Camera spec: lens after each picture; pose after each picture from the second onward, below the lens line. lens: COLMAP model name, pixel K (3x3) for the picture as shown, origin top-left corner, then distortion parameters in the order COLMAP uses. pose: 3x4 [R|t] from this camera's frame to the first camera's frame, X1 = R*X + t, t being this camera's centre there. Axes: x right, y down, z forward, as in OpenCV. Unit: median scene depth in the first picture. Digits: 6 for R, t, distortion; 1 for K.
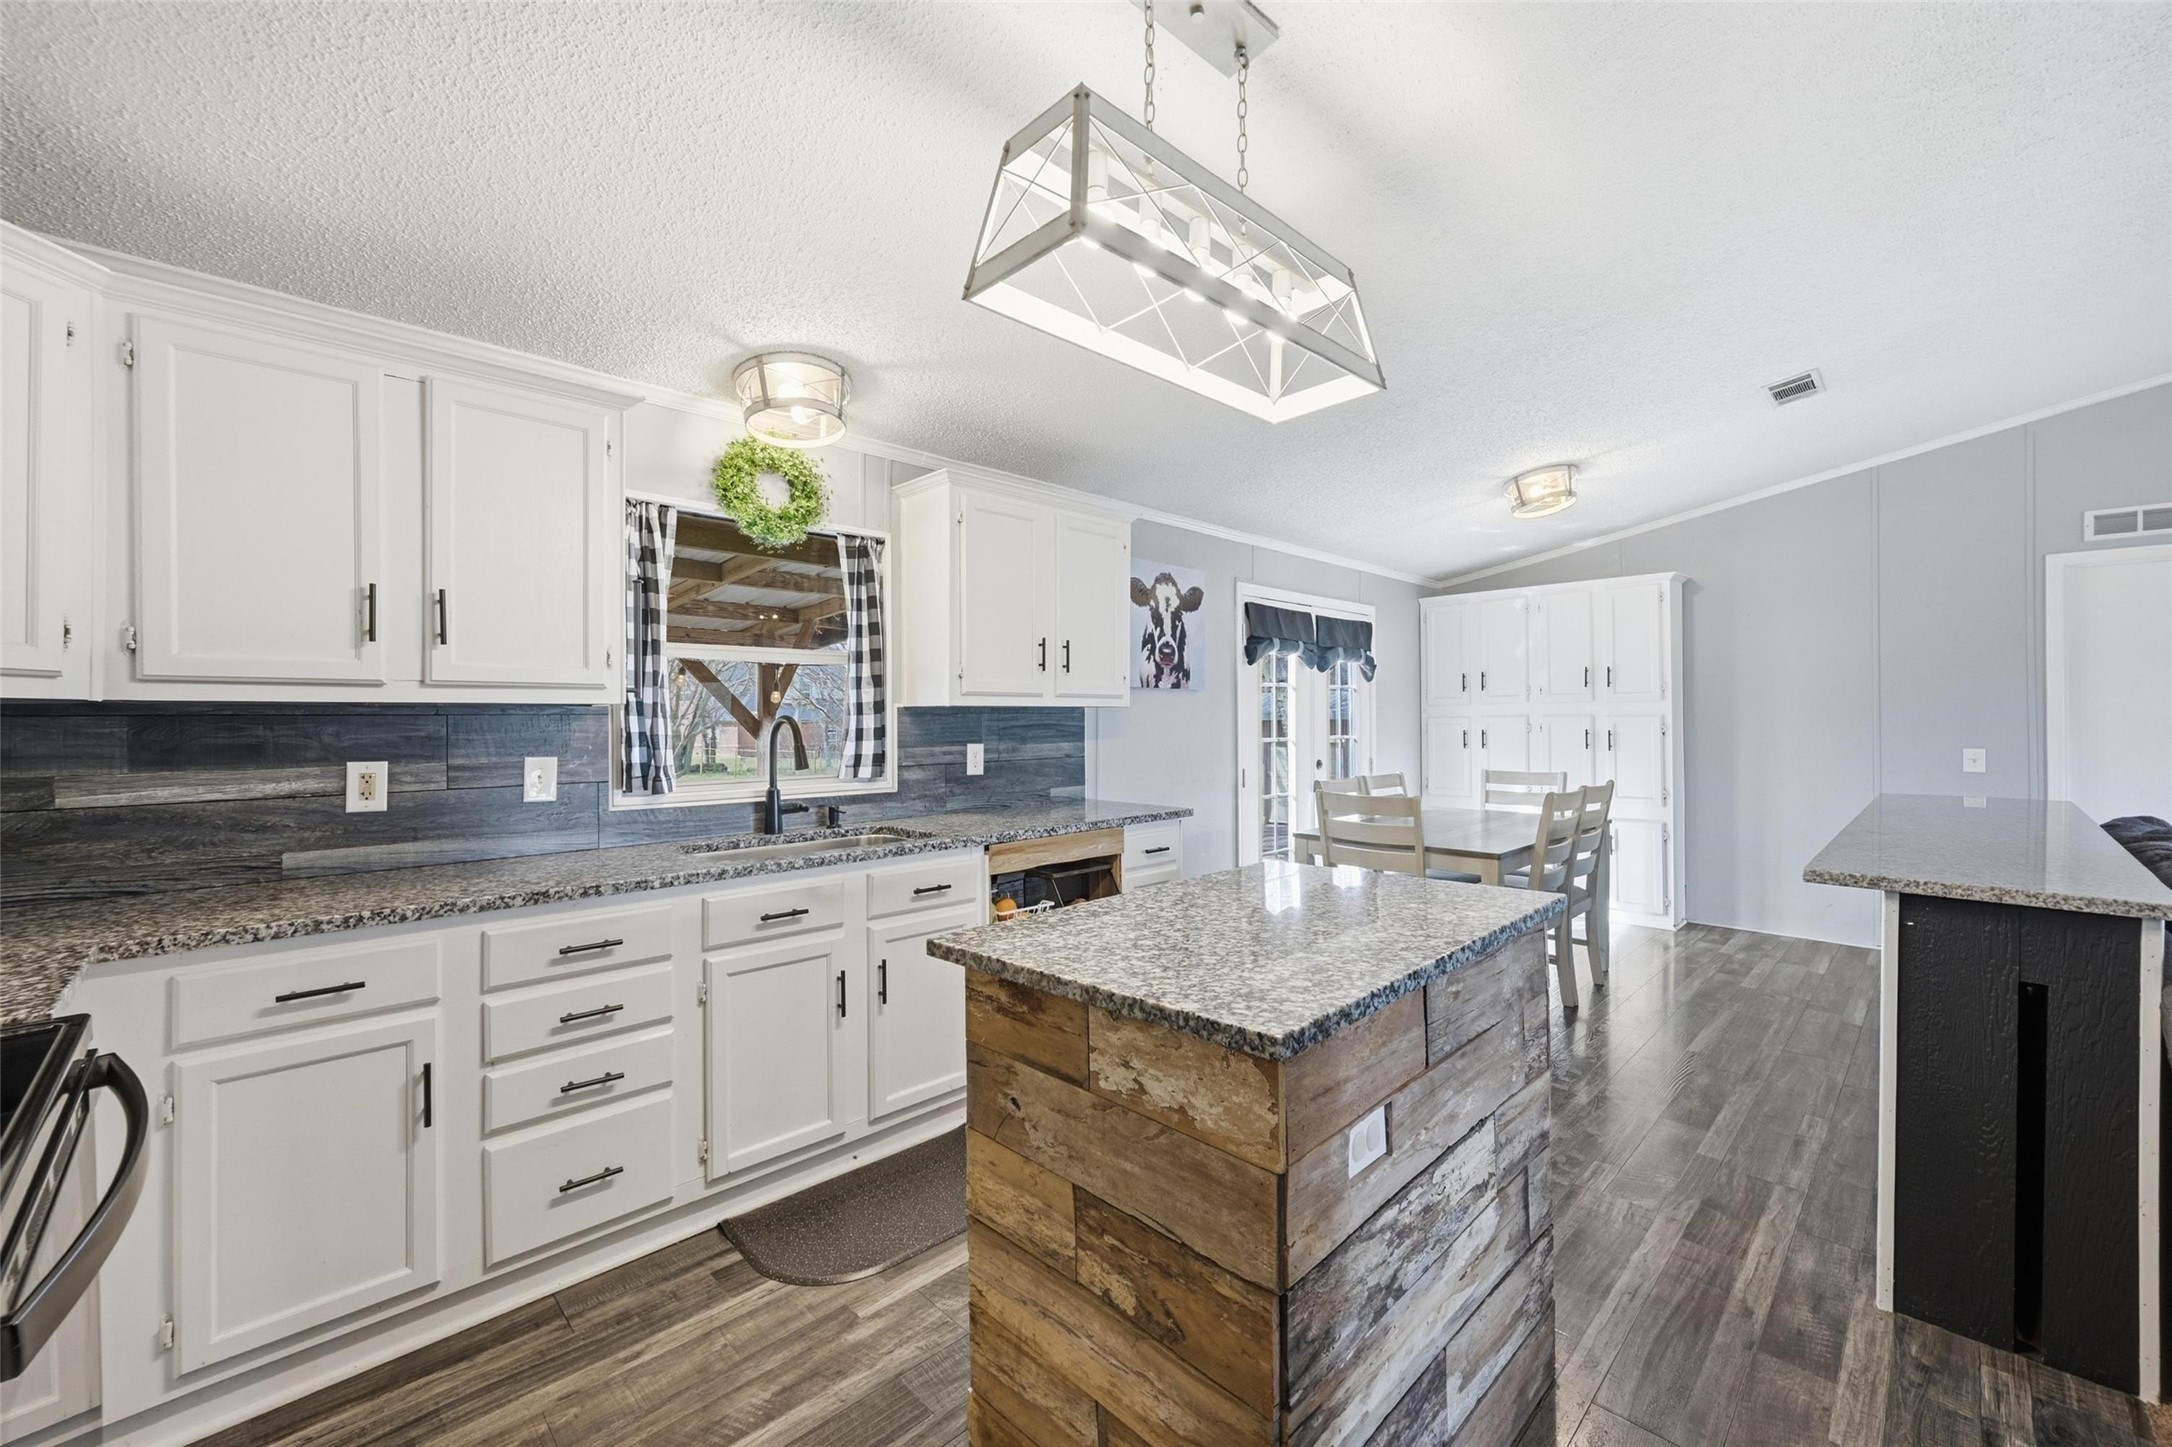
lens RADIAL K [[862.8, 0, 1092.7], [0, 862.8, 724.2], [0, 0, 1]] dist [-0.002162, 0.000330]
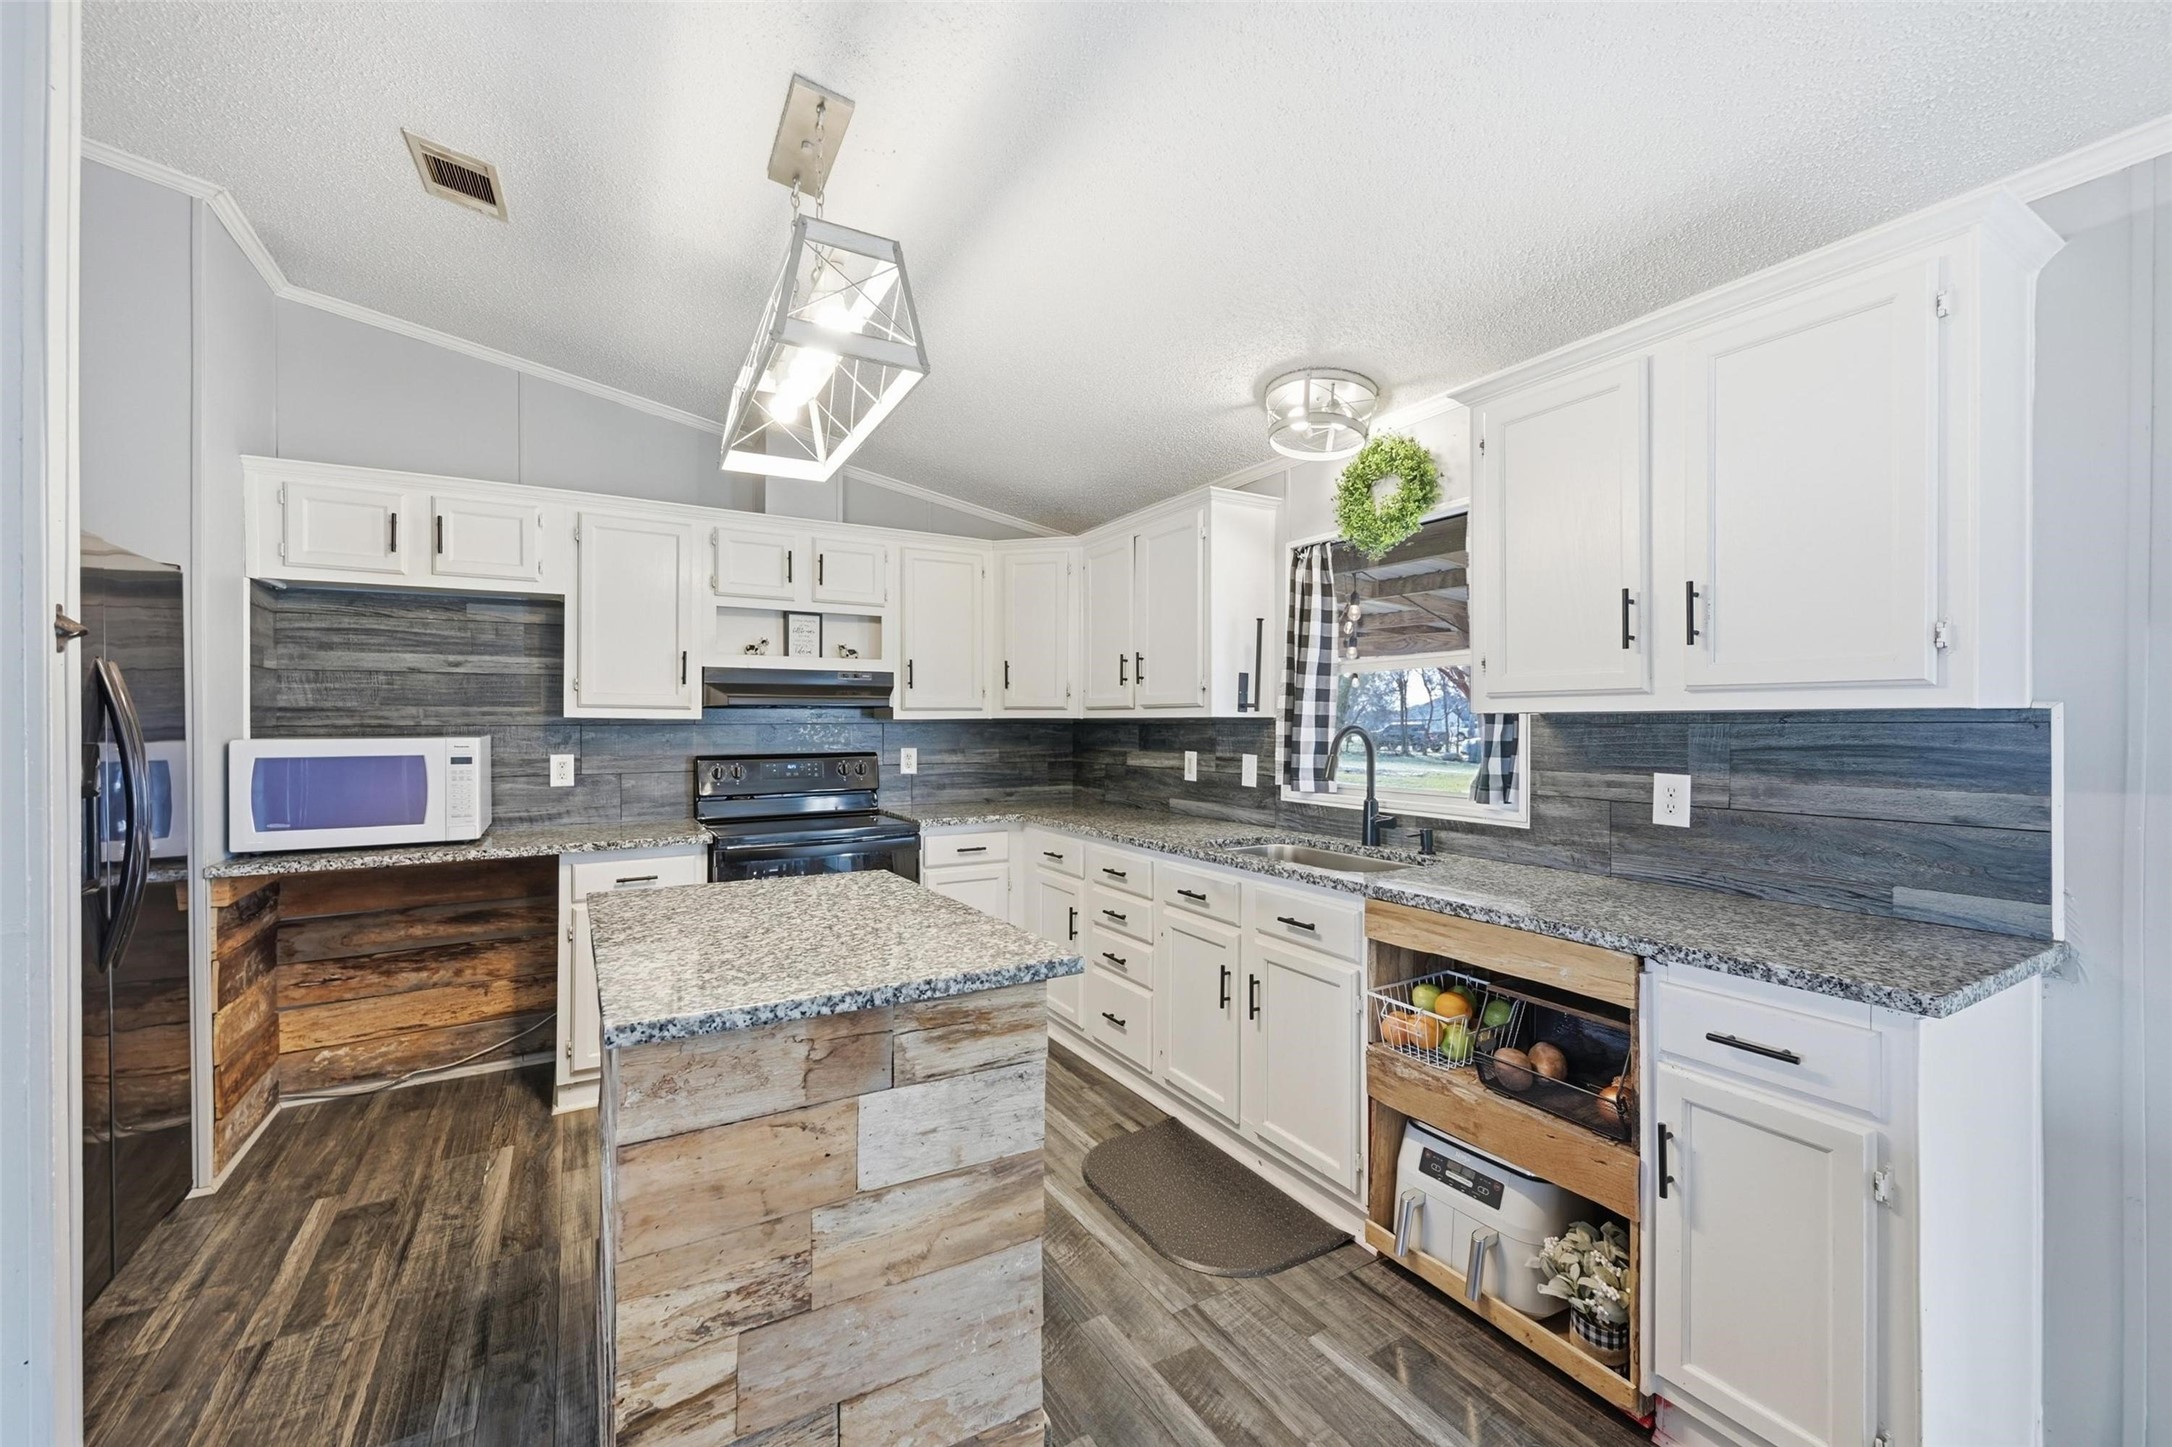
lens RADIAL K [[862.8, 0, 1089.5], [0, 862.8, 729.9], [0, 0, 1]] dist [-0.002162, 0.000330]
pose [[-0.244702, 0.007336, -0.969571, 0.504659], [-0.011354, 0.999881, 0.010431, -0.008673], [0.969532, 0.013561, -0.244590, 0.707991]]
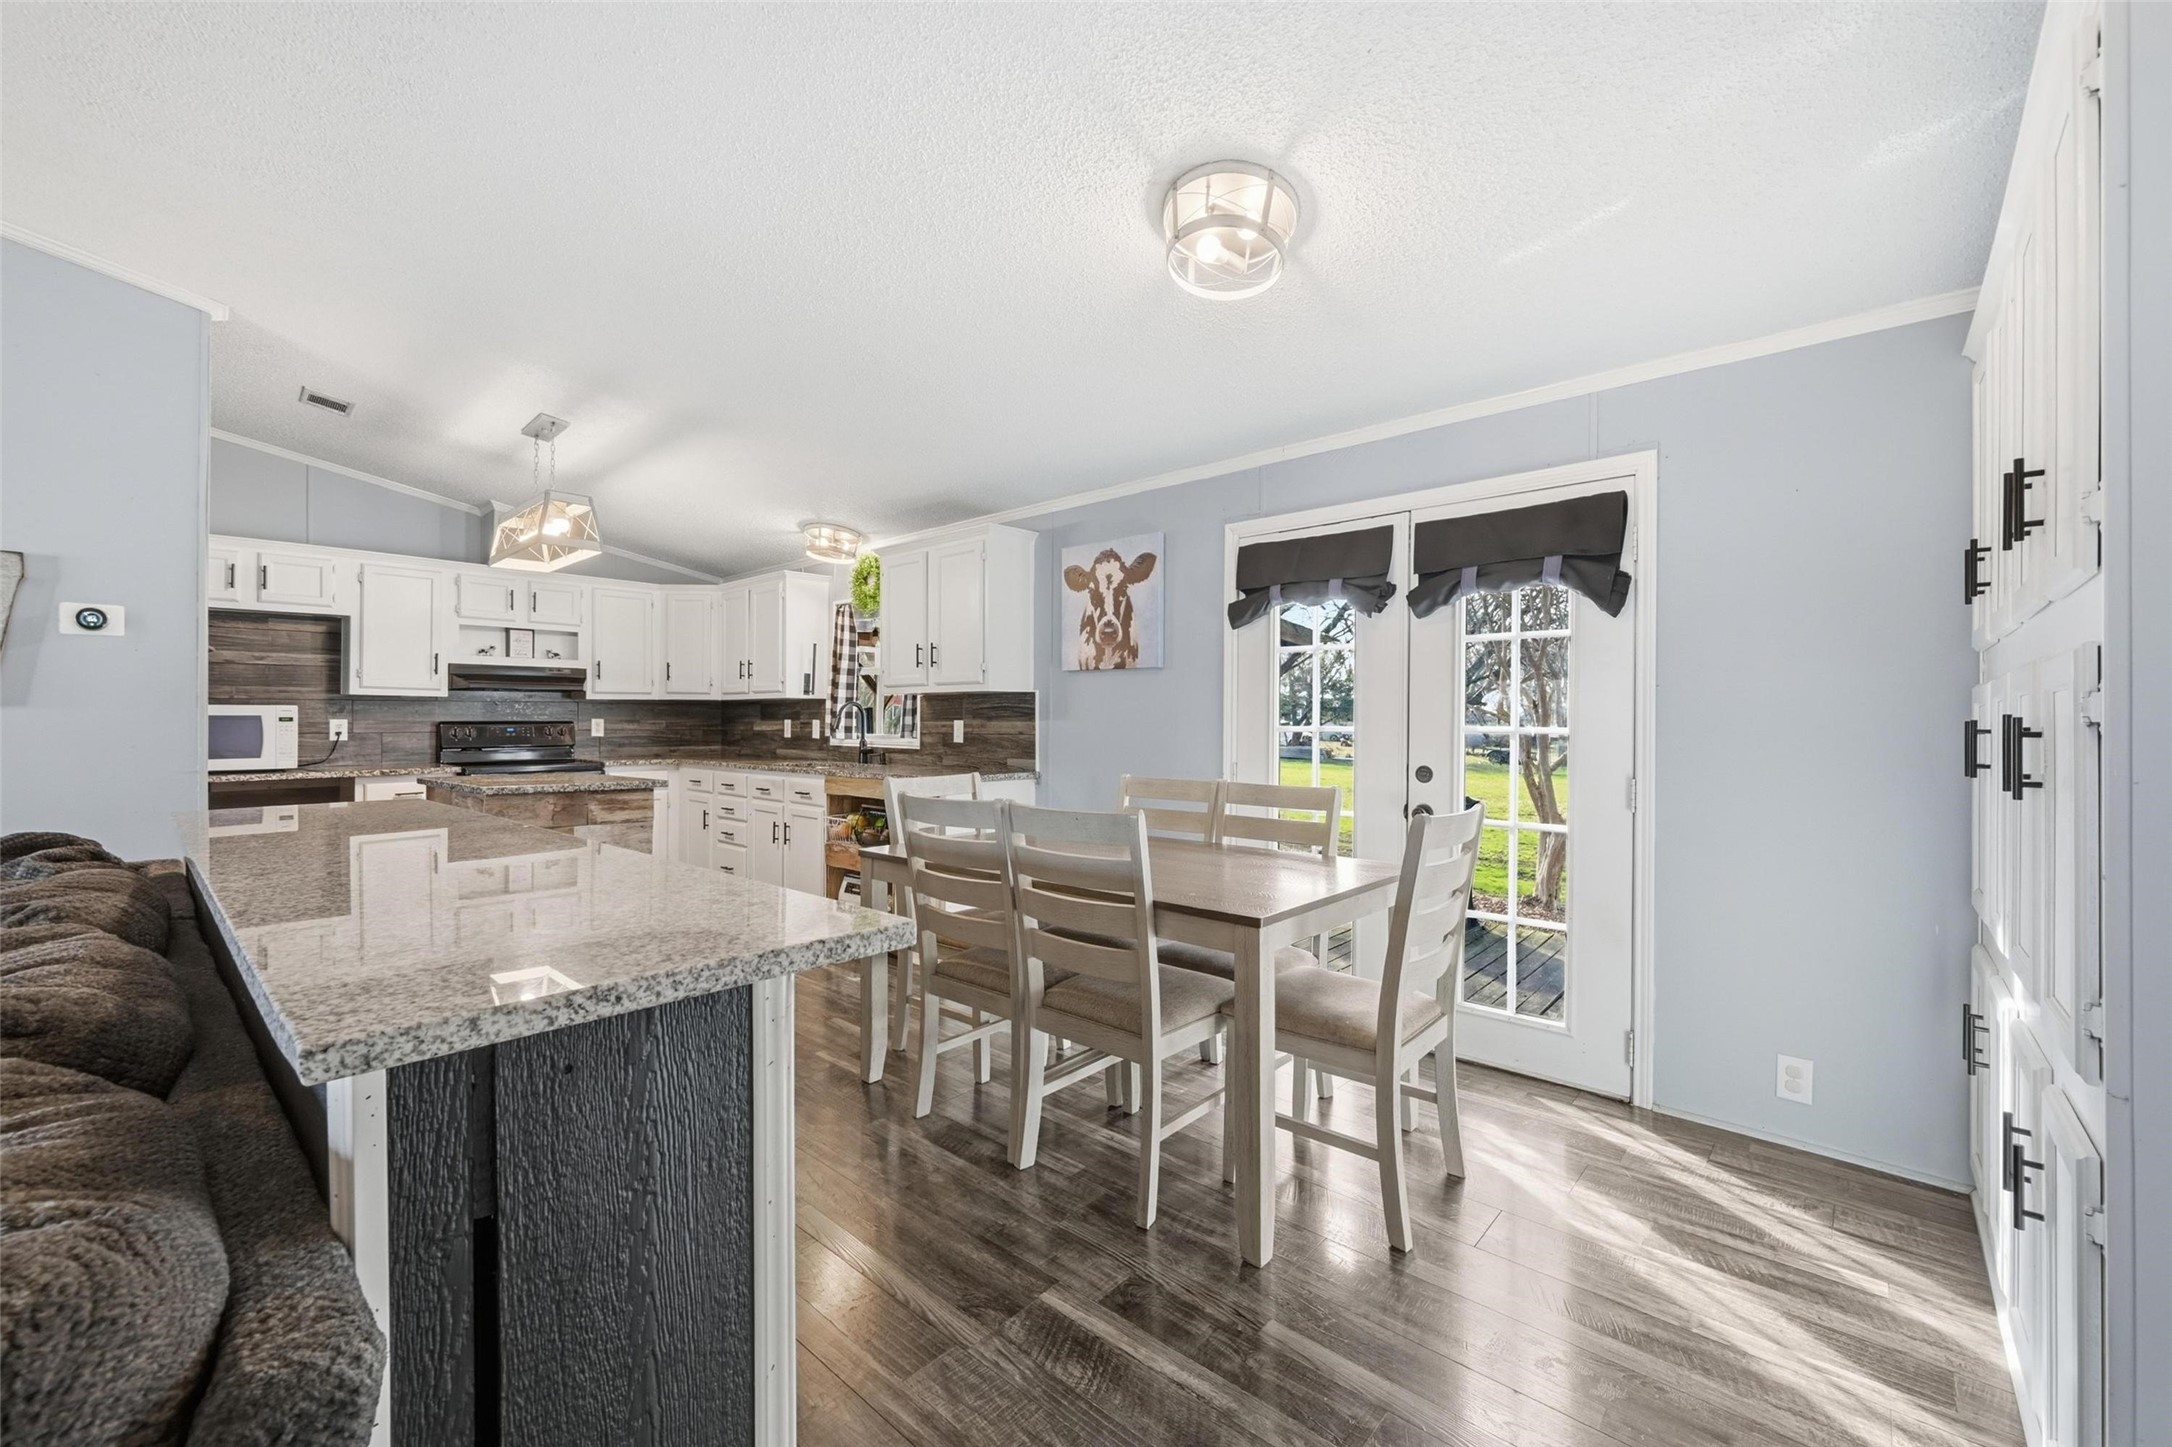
lens RADIAL K [[862.8, 0, 1090.1], [0, 862.8, 720.0], [0, 0, 1]] dist [-0.002162, 0.000330]
pose [[0.061165, 0.000474, -0.998128, 1.202241], [-0.013886, 0.999904, -0.000376, 0.018401], [0.998031, 0.013883, 0.061166, 1.057166]]
